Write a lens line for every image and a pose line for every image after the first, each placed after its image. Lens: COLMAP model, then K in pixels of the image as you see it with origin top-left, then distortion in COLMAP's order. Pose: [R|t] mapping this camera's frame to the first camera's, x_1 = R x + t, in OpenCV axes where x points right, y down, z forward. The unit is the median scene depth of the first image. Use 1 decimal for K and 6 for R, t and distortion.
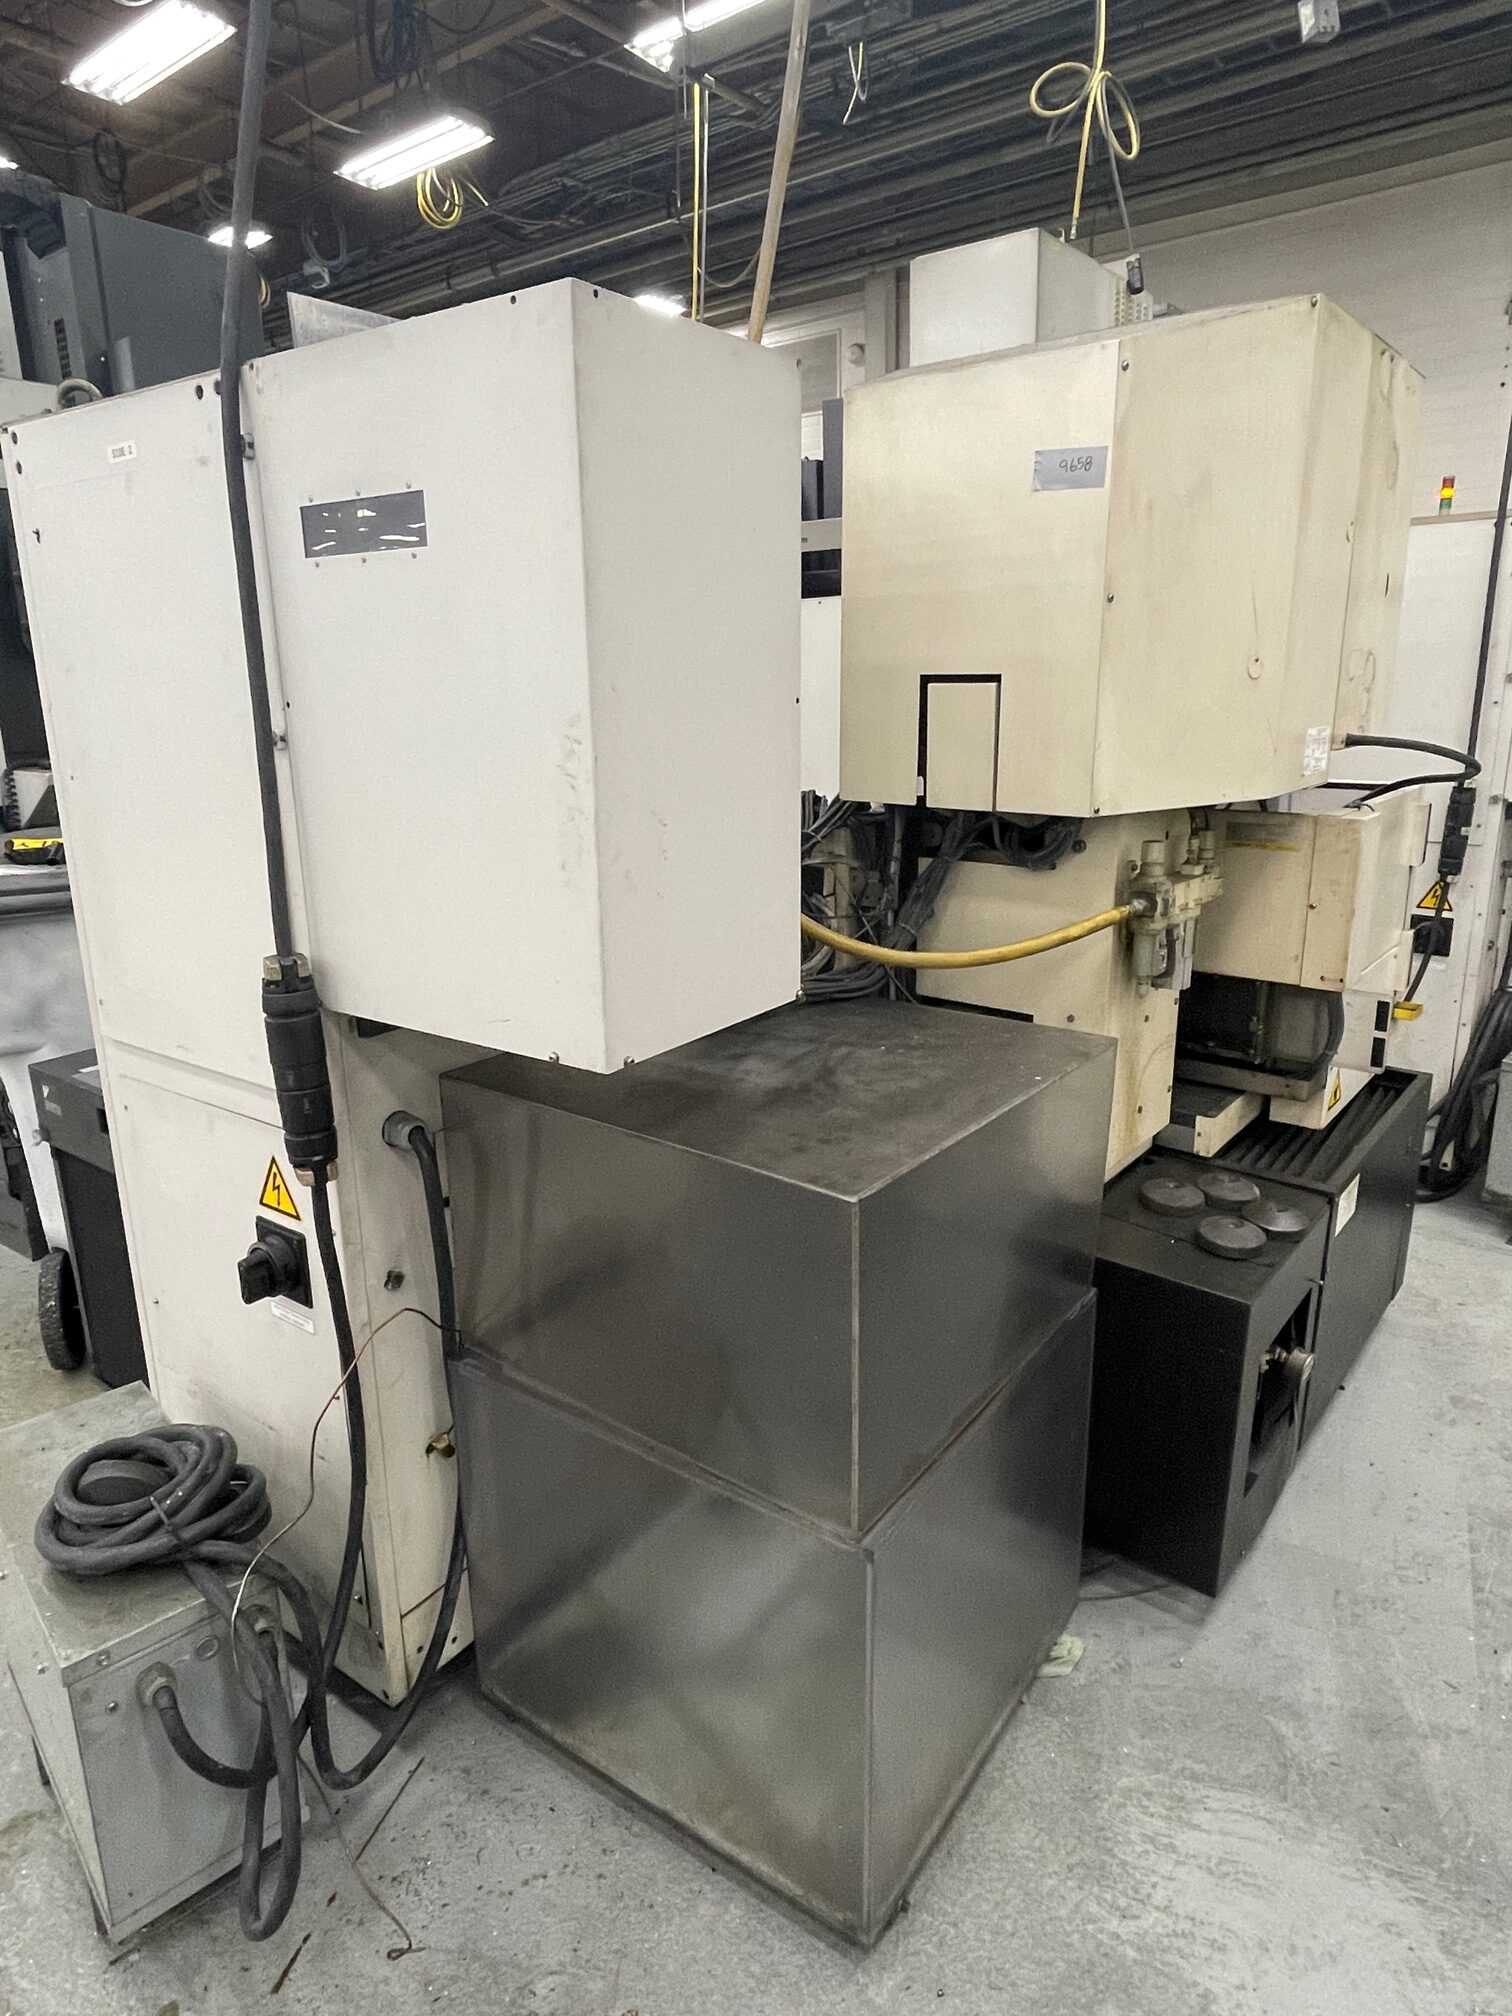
lens RADIAL K [[1236.5, 0, 768.9], [0, 1236.5, 1007.4], [0, 0, 1]] dist [-0.003922, -0.000418]
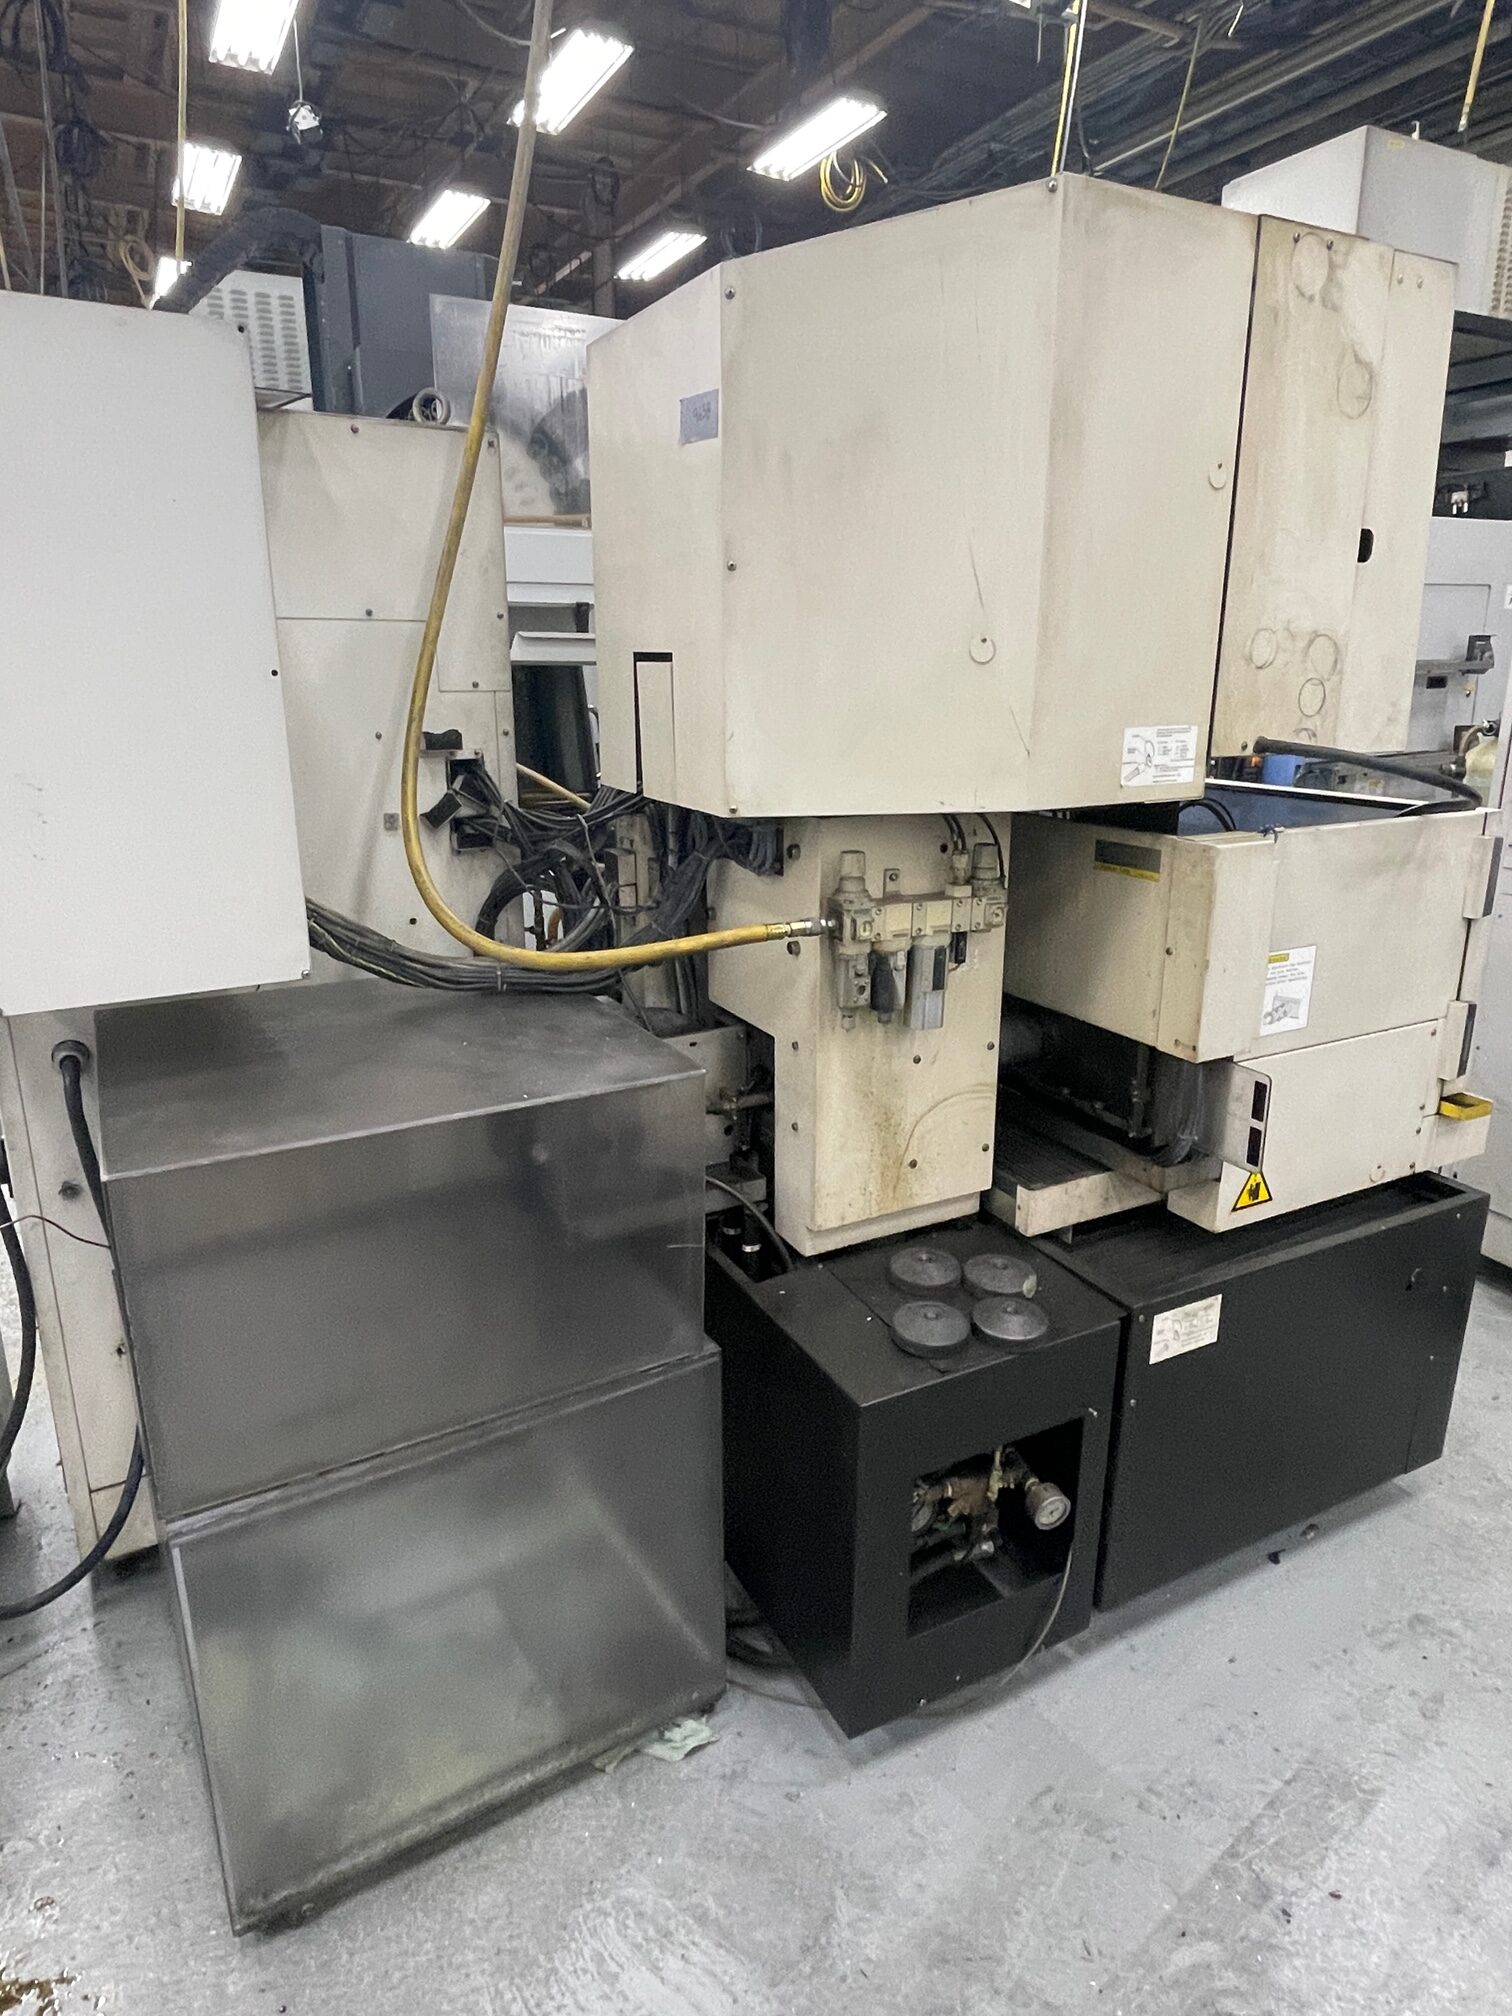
lens RADIAL K [[1236.5, 0, 768.9], [0, 1236.5, 1007.4], [0, 0, 1]] dist [-0.003922, -0.000418]
pose [[0.914021, 0.124375, -0.386129, 0.524840], [-0.118724, 0.992179, 0.038551, -0.046766], [0.387904, 0.010606, 0.921639, 0.166128]]
